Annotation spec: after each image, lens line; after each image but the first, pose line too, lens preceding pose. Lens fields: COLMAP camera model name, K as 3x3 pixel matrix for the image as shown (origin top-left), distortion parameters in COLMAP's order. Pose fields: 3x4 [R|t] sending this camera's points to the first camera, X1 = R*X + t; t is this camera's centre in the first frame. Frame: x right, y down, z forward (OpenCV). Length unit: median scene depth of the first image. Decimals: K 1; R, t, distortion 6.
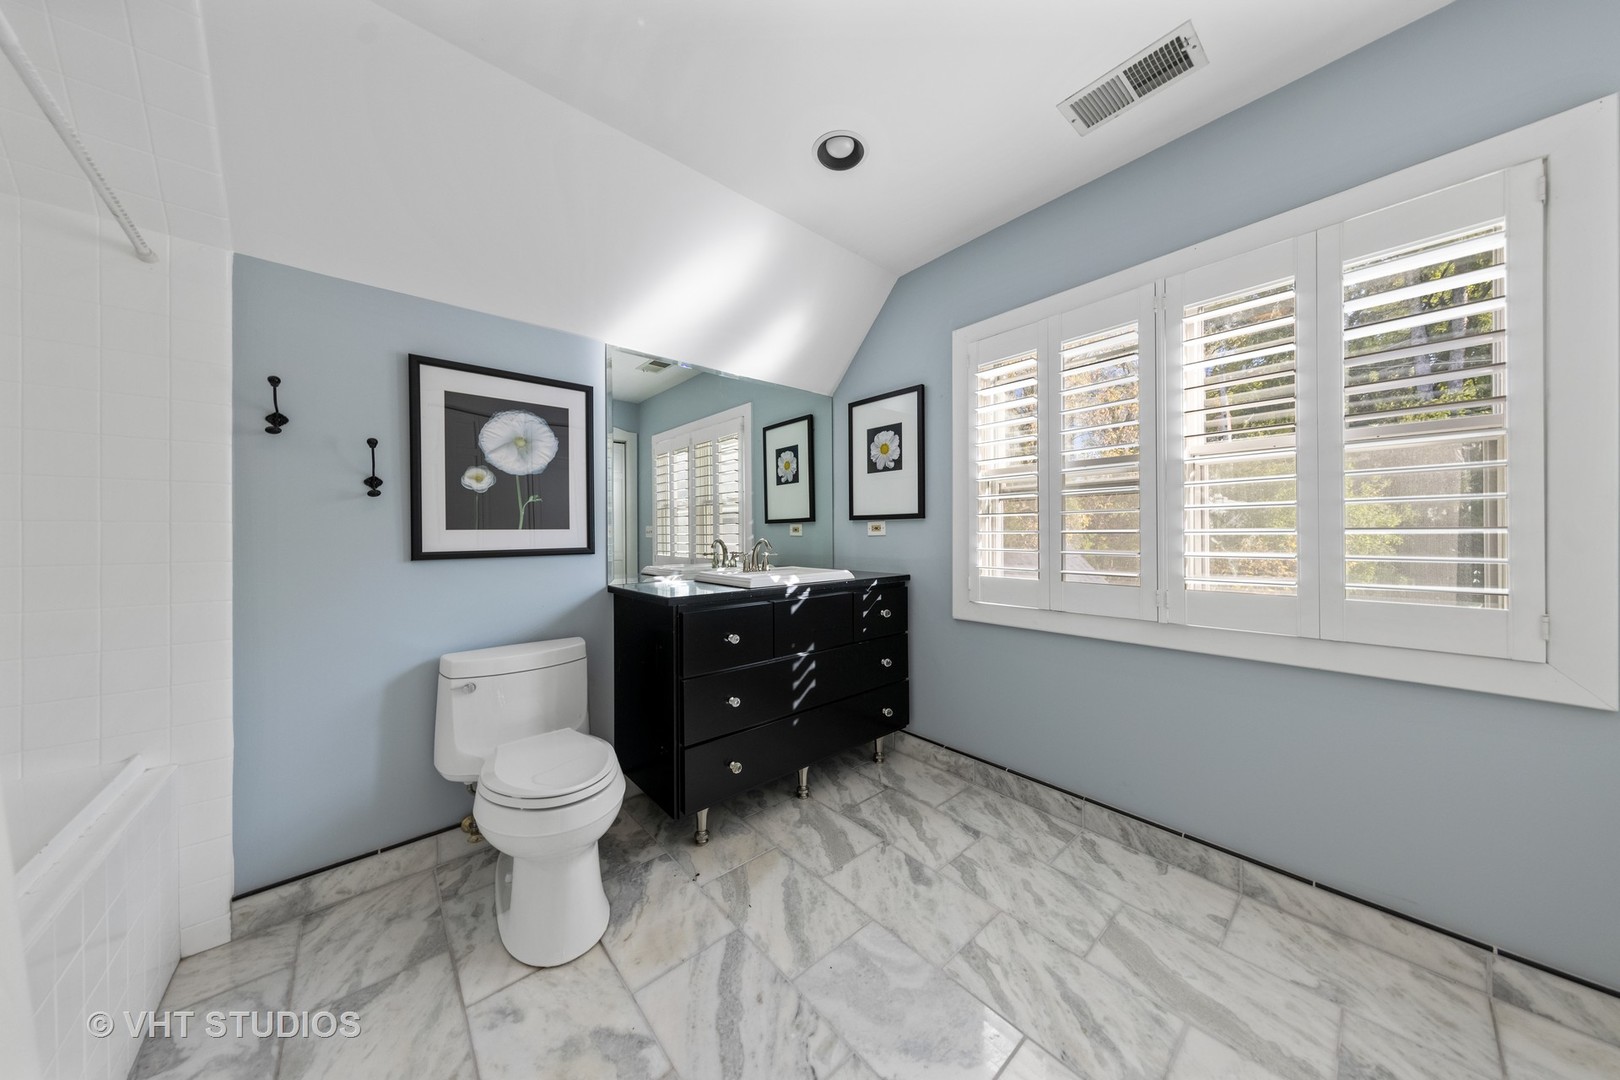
lens RADIAL K [[511.7, 0, 819.4], [0, 511.7, 530.2], [0, 0, 1]] dist [0.001195, 0.000089]
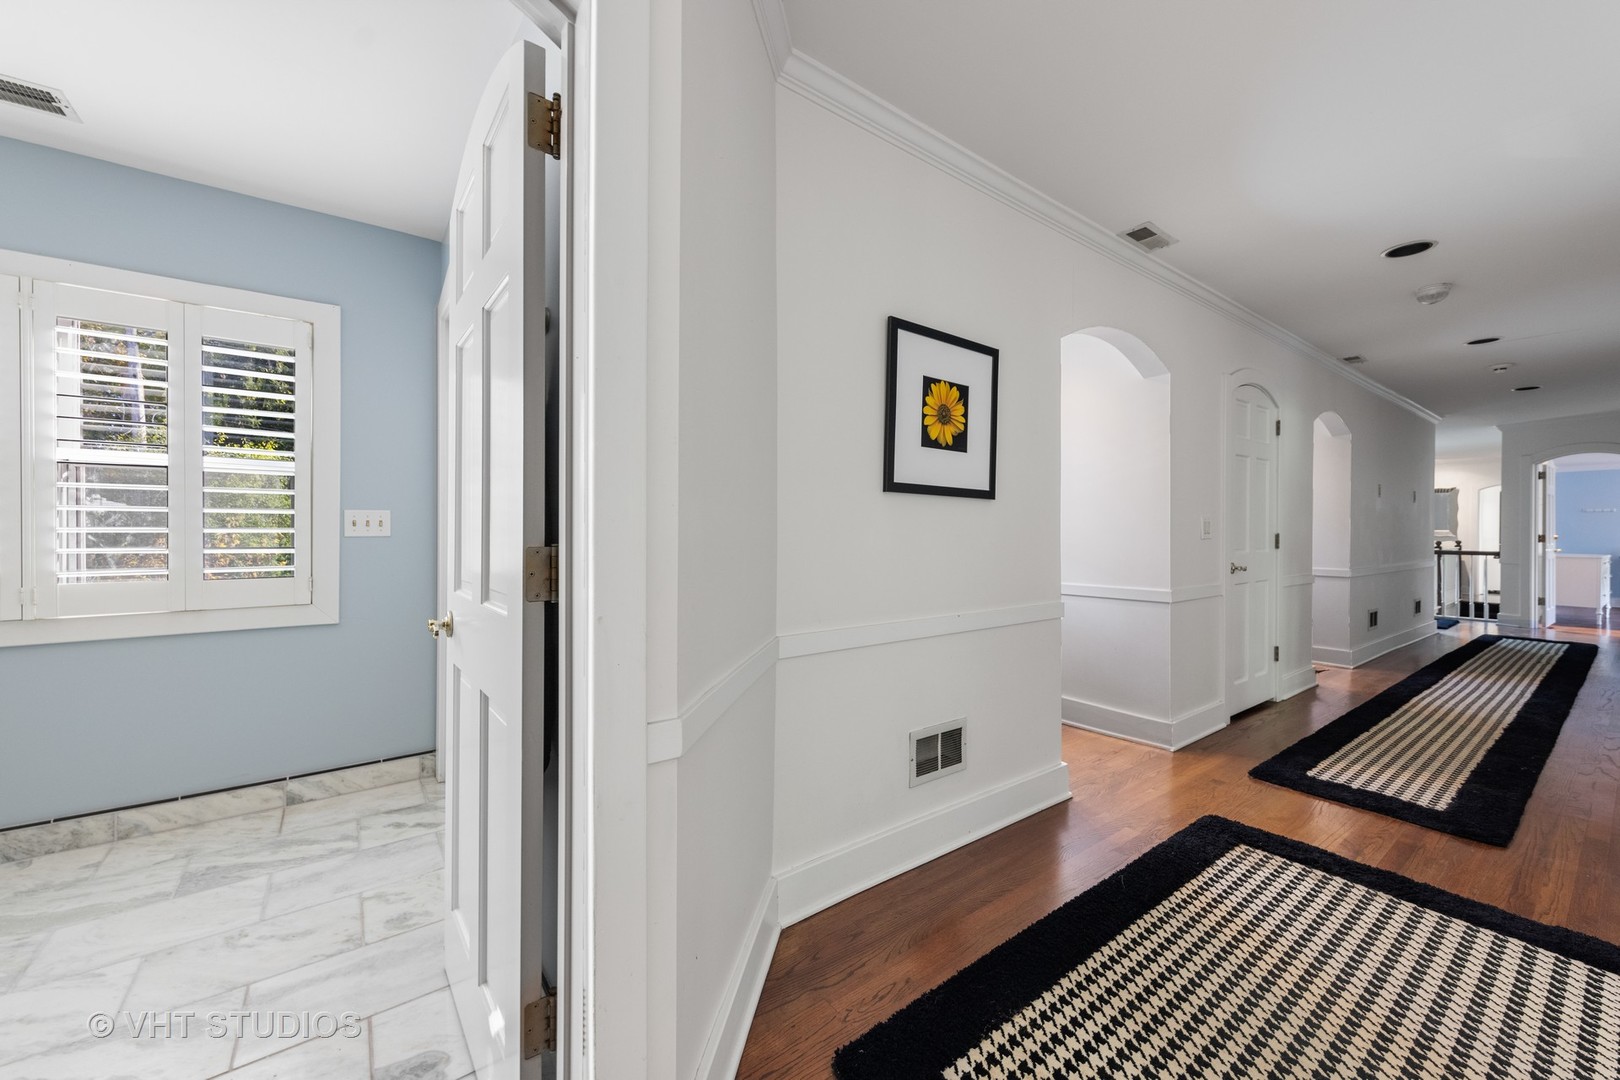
lens RADIAL K [[627.0, 0, 810.6], [0, 627.0, 533.5], [0, 0, 1]] dist [0.000510, 0.000244]
pose [[0.082062, 0.000253, 0.996627, -0.502149], [-0.005320, 0.999986, 0.000184, 0.002760], [-0.996613, -0.005317, 0.082062, -0.735524]]
